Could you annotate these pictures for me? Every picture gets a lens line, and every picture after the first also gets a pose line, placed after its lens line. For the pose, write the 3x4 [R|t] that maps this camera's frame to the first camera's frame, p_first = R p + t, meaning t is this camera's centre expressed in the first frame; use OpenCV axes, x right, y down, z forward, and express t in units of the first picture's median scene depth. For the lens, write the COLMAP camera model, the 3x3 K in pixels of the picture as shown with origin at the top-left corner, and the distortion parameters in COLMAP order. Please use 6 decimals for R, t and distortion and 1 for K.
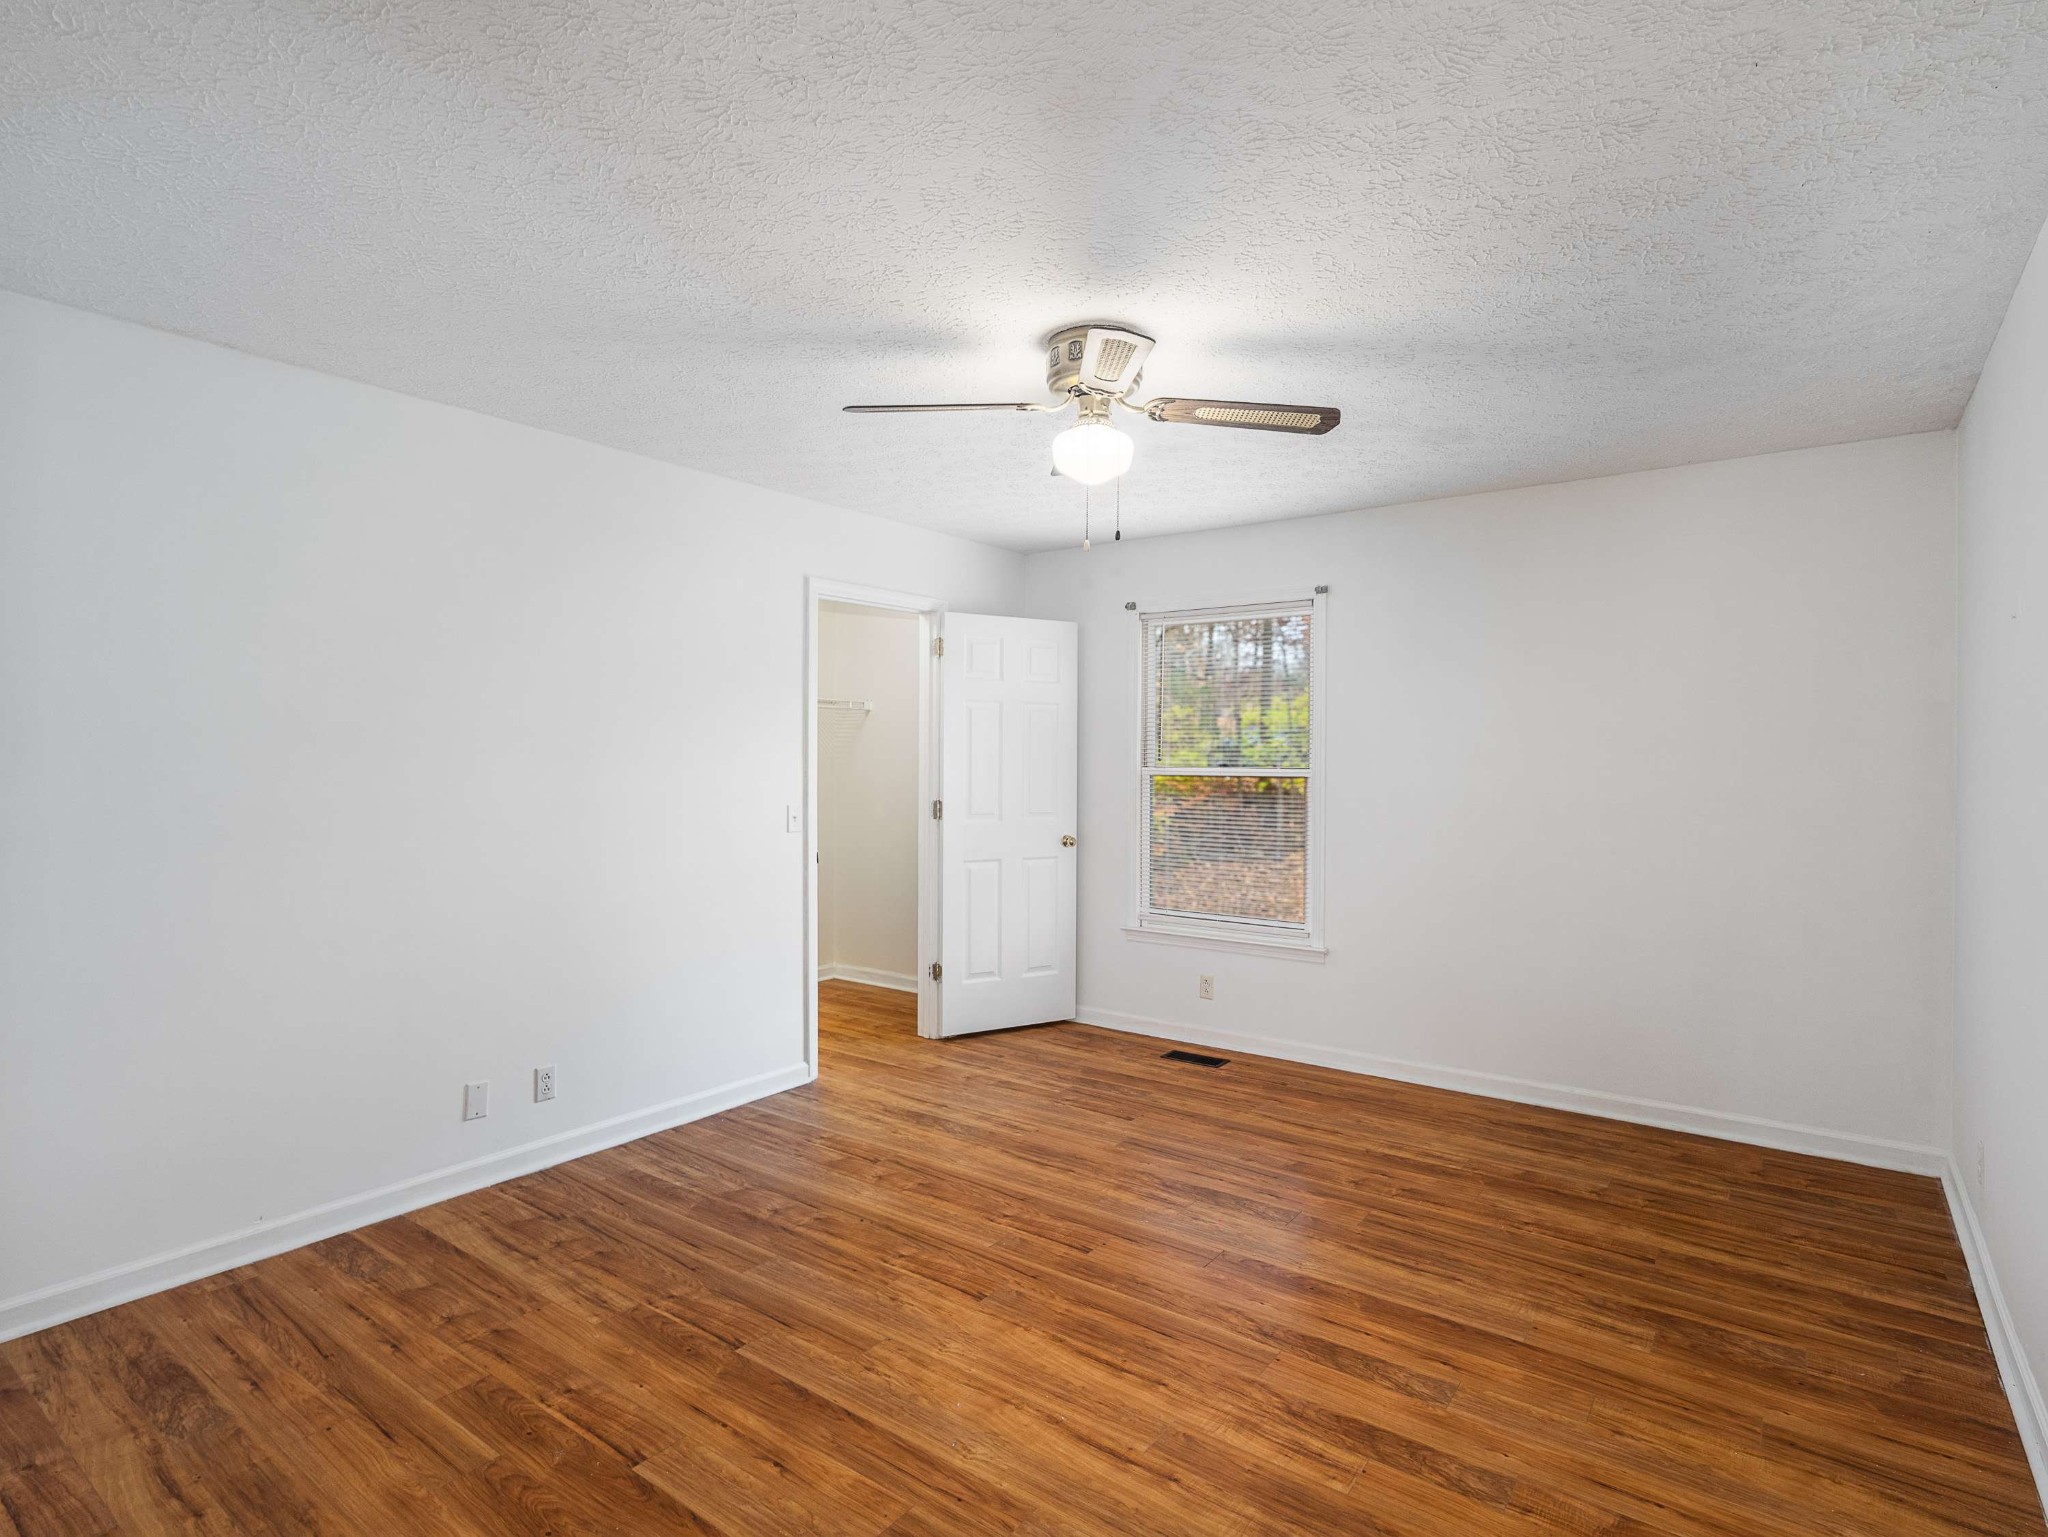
lens RADIAL K [[1056.0, 0, 1020.7], [0, 1056.0, 755.9], [0, 0, 1]] dist [-0.006490, 0.002379]
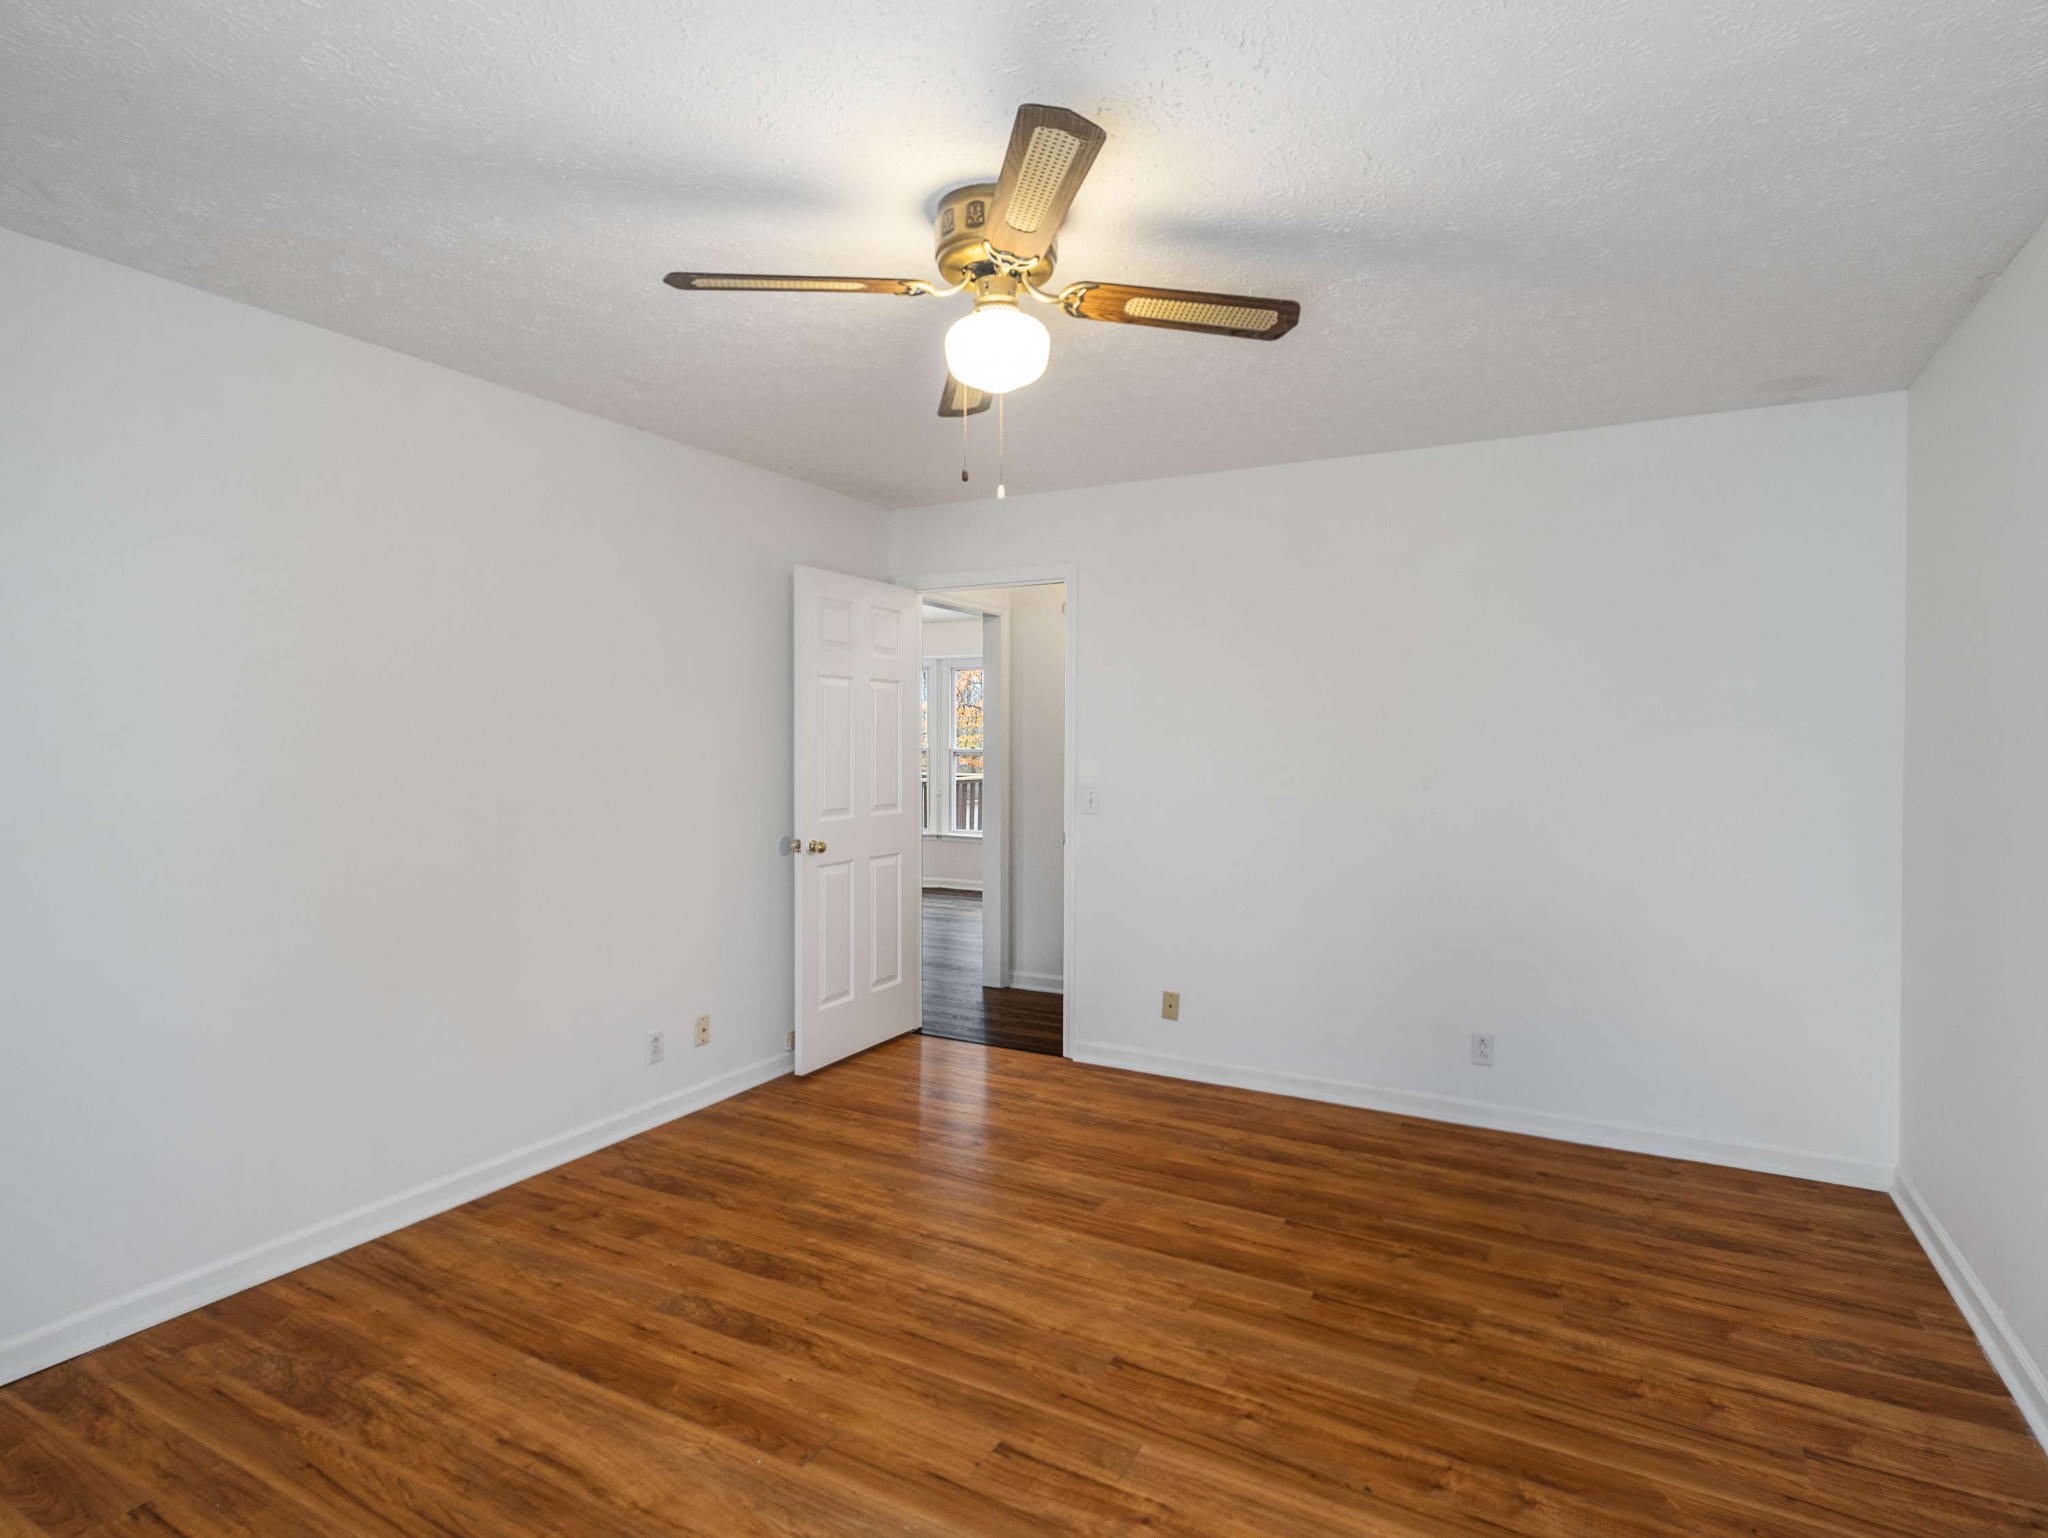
lens RADIAL K [[1056.0, 0, 1020.7], [0, 1056.0, 756.4], [0, 0, 1]] dist [-0.006490, 0.002379]
pose [[-0.990535, -0.004776, -0.137176, 0.171785], [-0.006472, 0.999908, 0.011923, 0.003939], [0.137106, 0.012698, -0.990475, 1.956166]]
